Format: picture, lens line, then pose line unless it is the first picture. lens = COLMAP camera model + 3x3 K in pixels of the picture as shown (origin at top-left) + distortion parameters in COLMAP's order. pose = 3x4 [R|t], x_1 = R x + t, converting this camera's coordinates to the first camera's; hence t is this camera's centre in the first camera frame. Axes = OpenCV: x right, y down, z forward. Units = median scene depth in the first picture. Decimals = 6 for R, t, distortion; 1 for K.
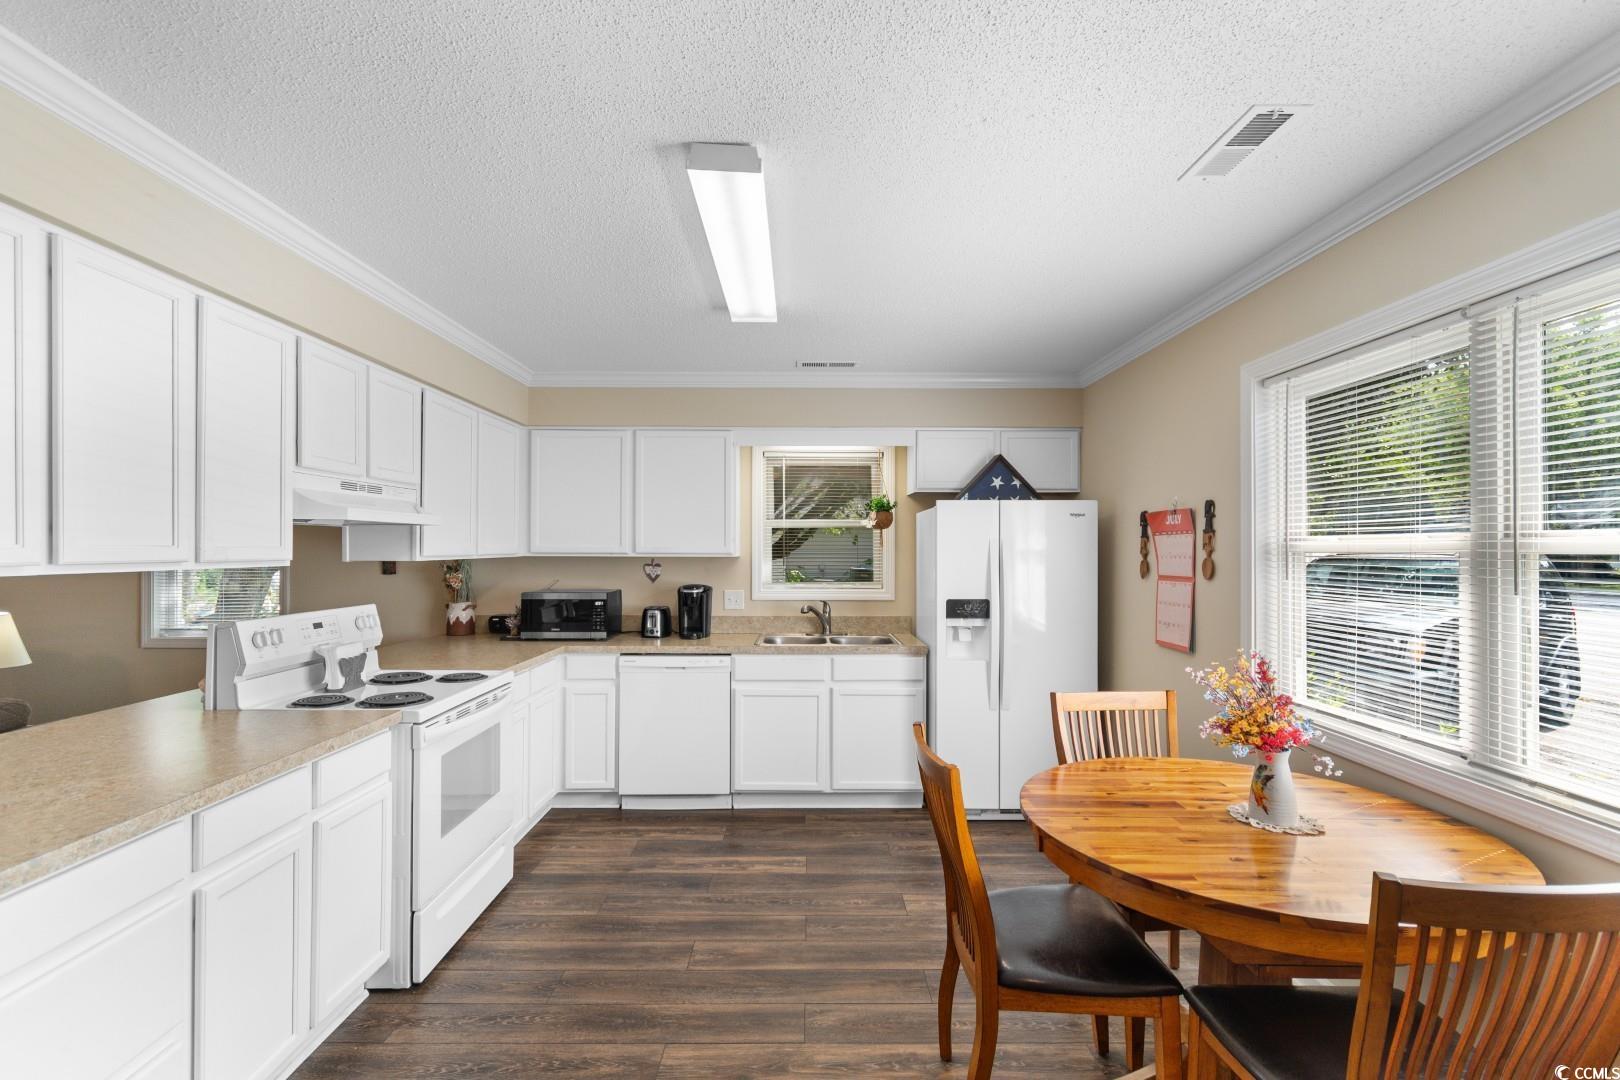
lens RADIAL K [[717.6, 0, 807.6], [0, 717.6, 552.2], [0, 0, 1]] dist [0.009653, -0.000375]
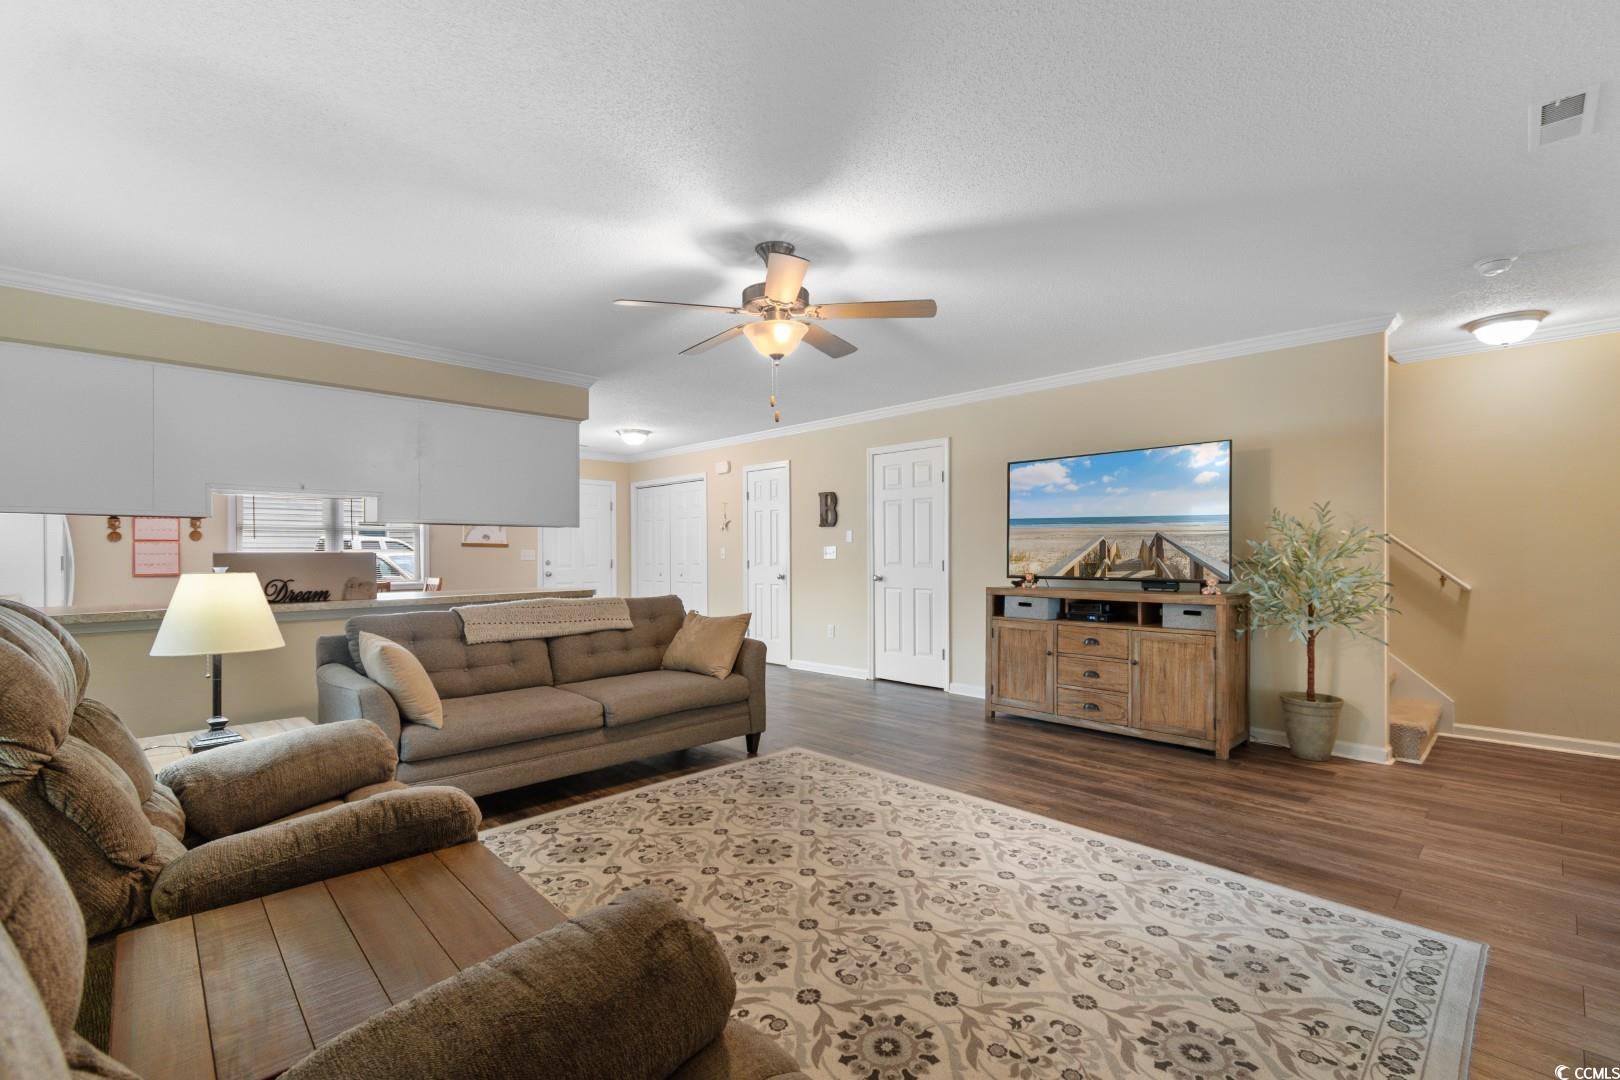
lens RADIAL K [[725.1, 0, 806.1], [0, 725.1, 548.3], [0, 0, 1]] dist [0.006743, -0.001338]
pose [[-0.694840, 0.005618, 0.719143, -1.883120], [0.007358, 0.999973, -0.000704, 0.062206], [-0.719127, 0.004802, -0.694862, 0.957533]]
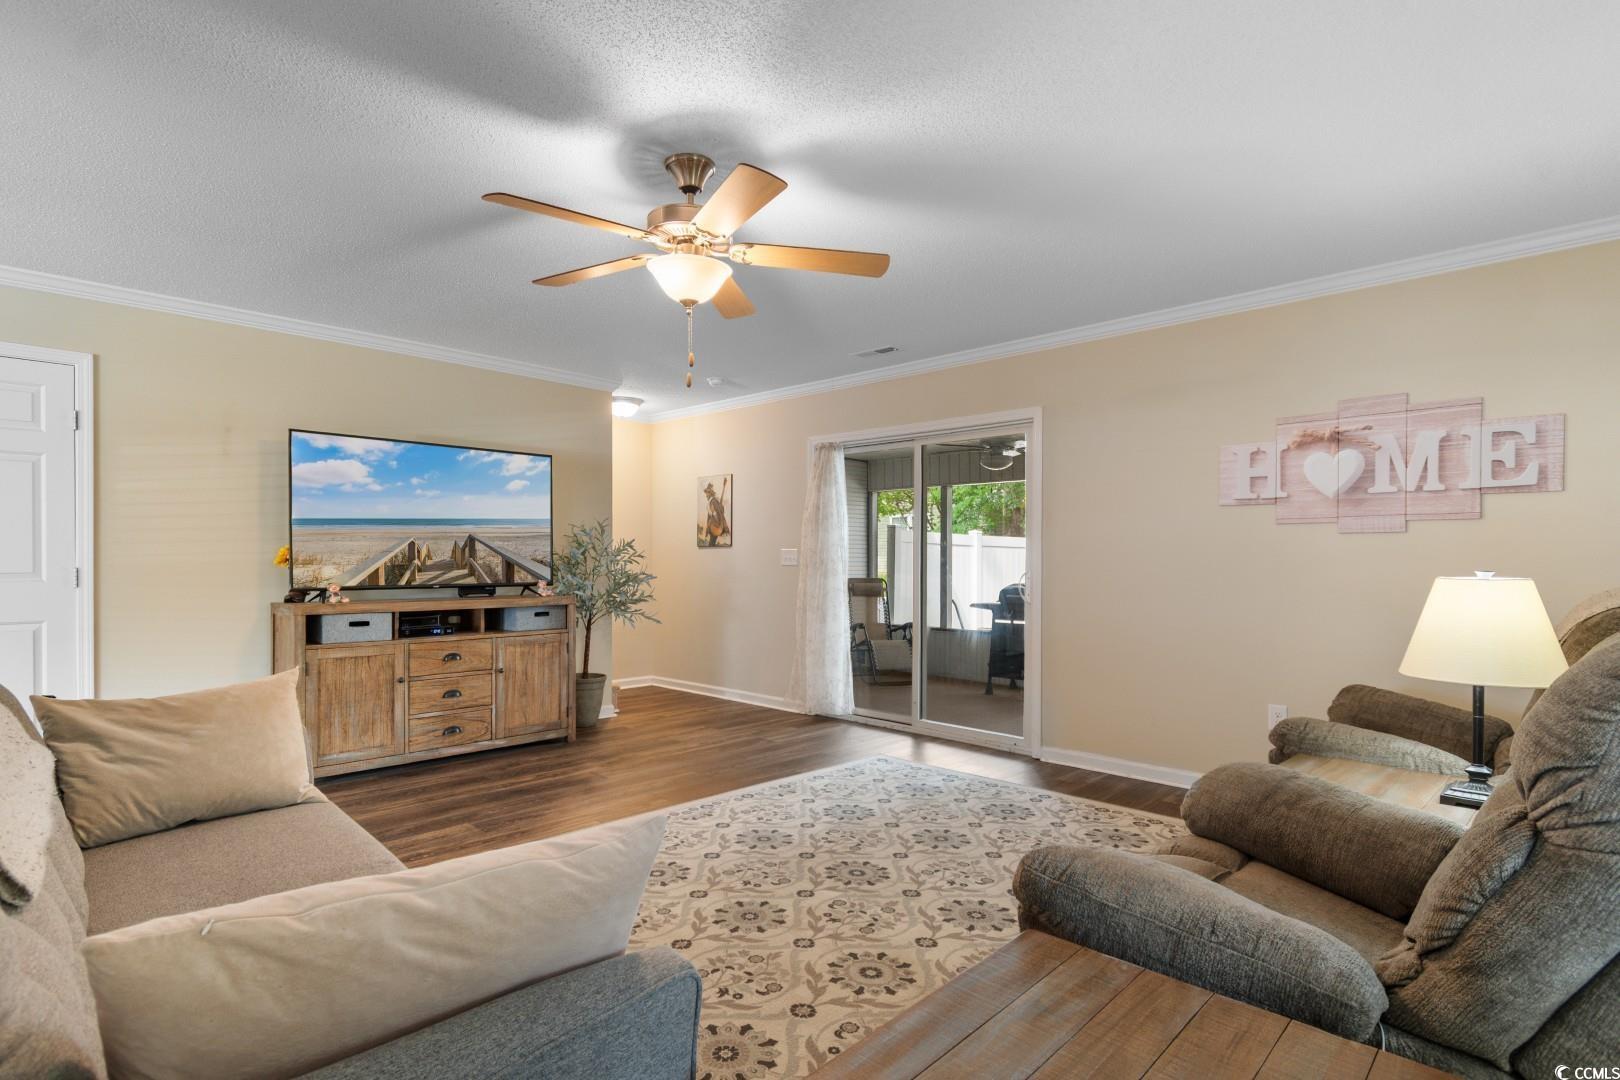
lens RADIAL K [[808.2, 0, 807.3], [0, 808.2, 552.3], [0, 0, 1]] dist [0.004478, 0.000045]
pose [[-0.701409, -0.007980, -0.712714, -0.818385], [-0.006848, 0.999967, -0.004457, 0.067651], [0.712726, 0.001755, -0.701441, 0.987879]]
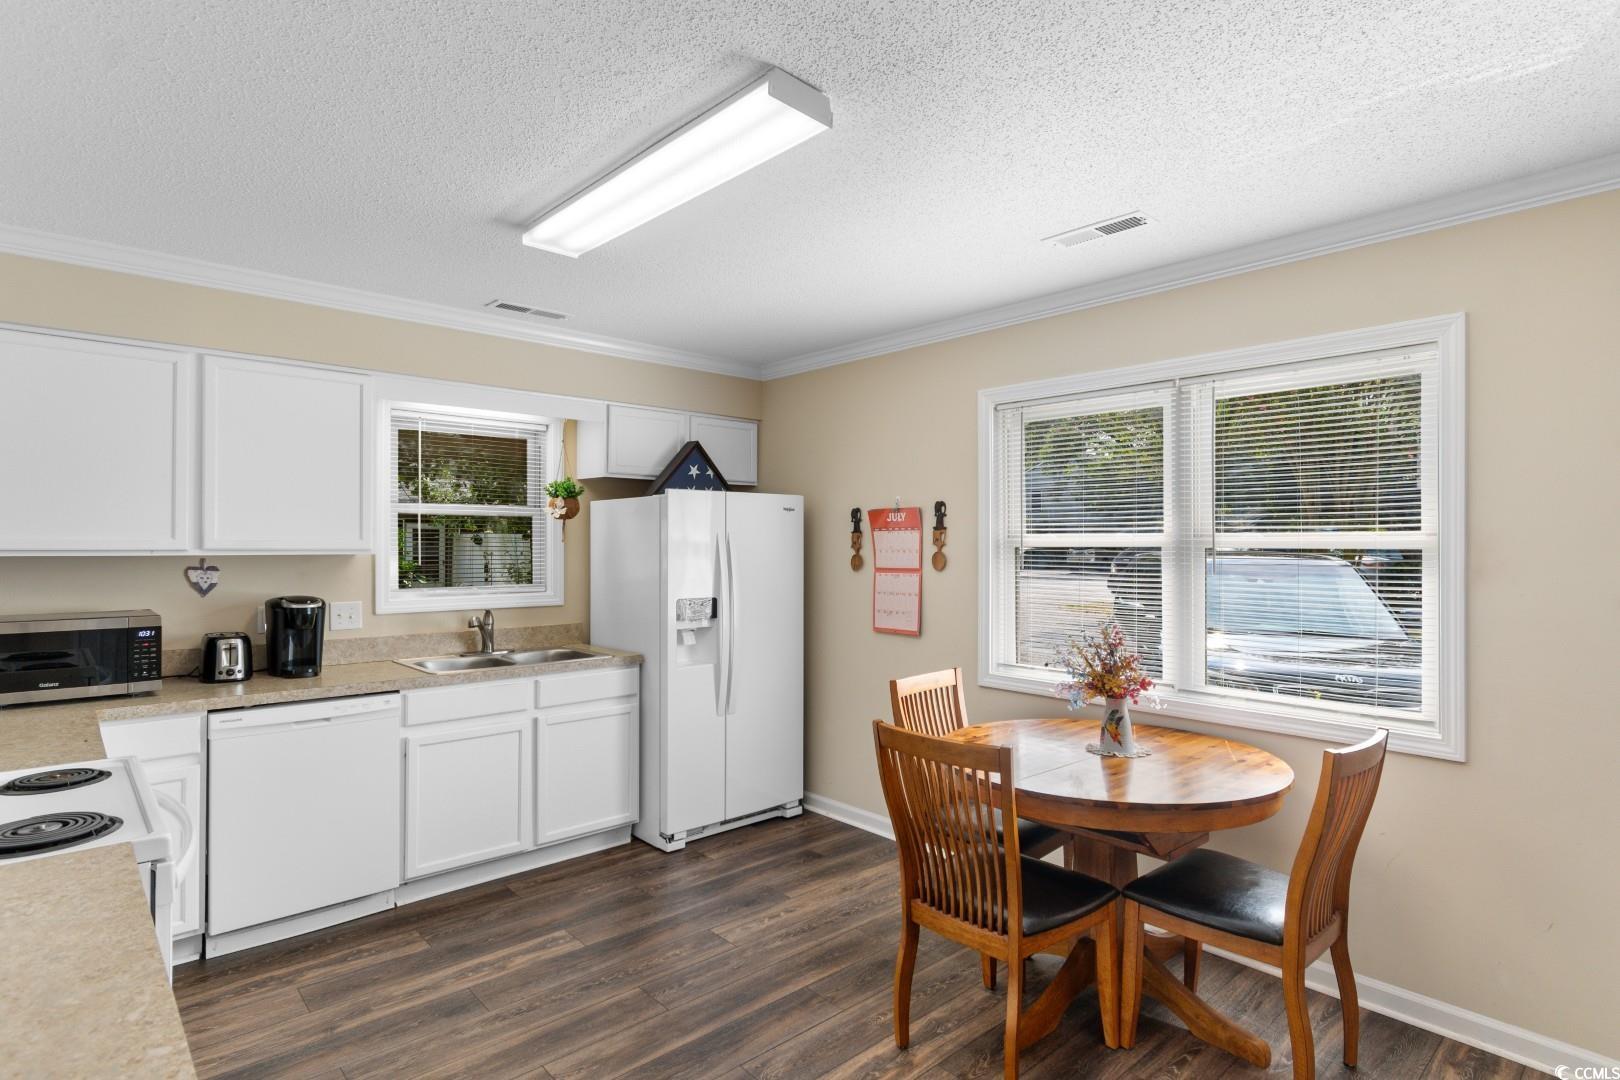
lens RADIAL K [[830.1, 0, 811.3], [0, 830.1, 544.6], [0, 0, 1]] dist [0.001857, 0.000138]
pose [[0.743417, -0.001134, 0.668827, -0.380985], [0.001546, 0.999999, -0.000022, -0.002890], [-0.668826, 0.001050, 0.743418, 0.120234]]
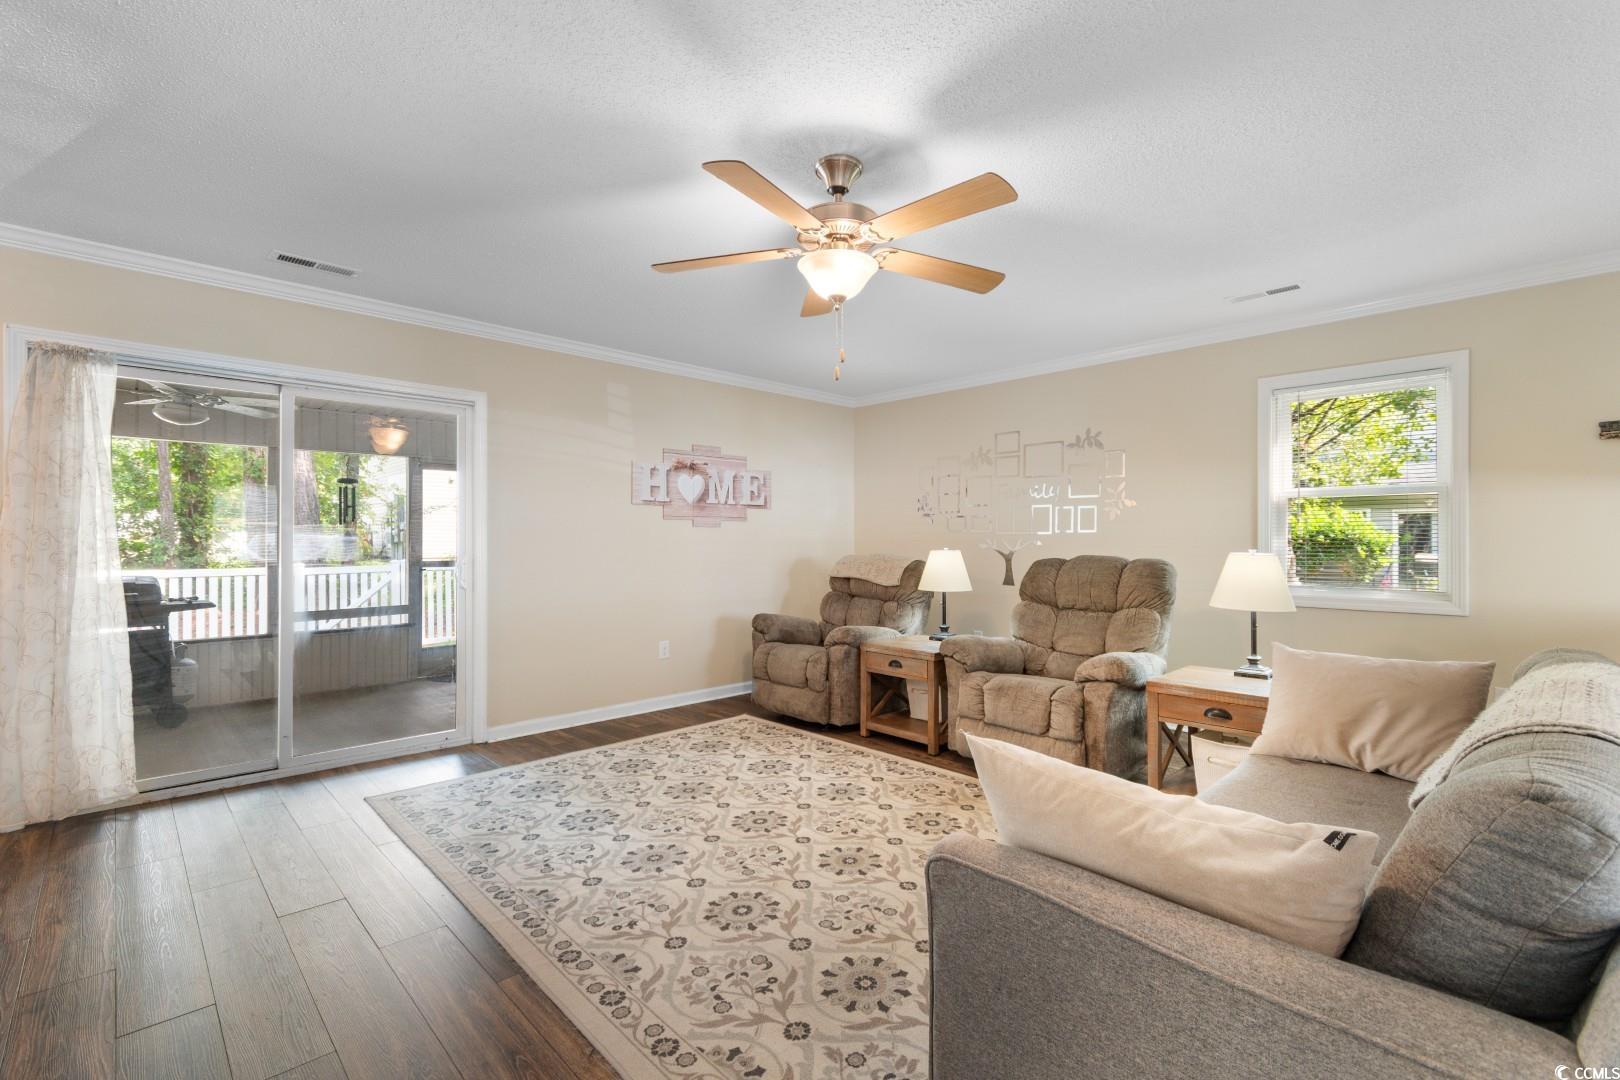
lens RADIAL K [[720.2, 0, 810.0], [0, 720.2, 540.0], [0, 0, 1]] dist [0.006967, 0.000137]
pose [[0.690954, -0.001792, -0.722896, -0.798407], [-0.002581, 0.999984, -0.004946, 0.067906], [0.722894, 0.005283, 0.690939, -0.074403]]
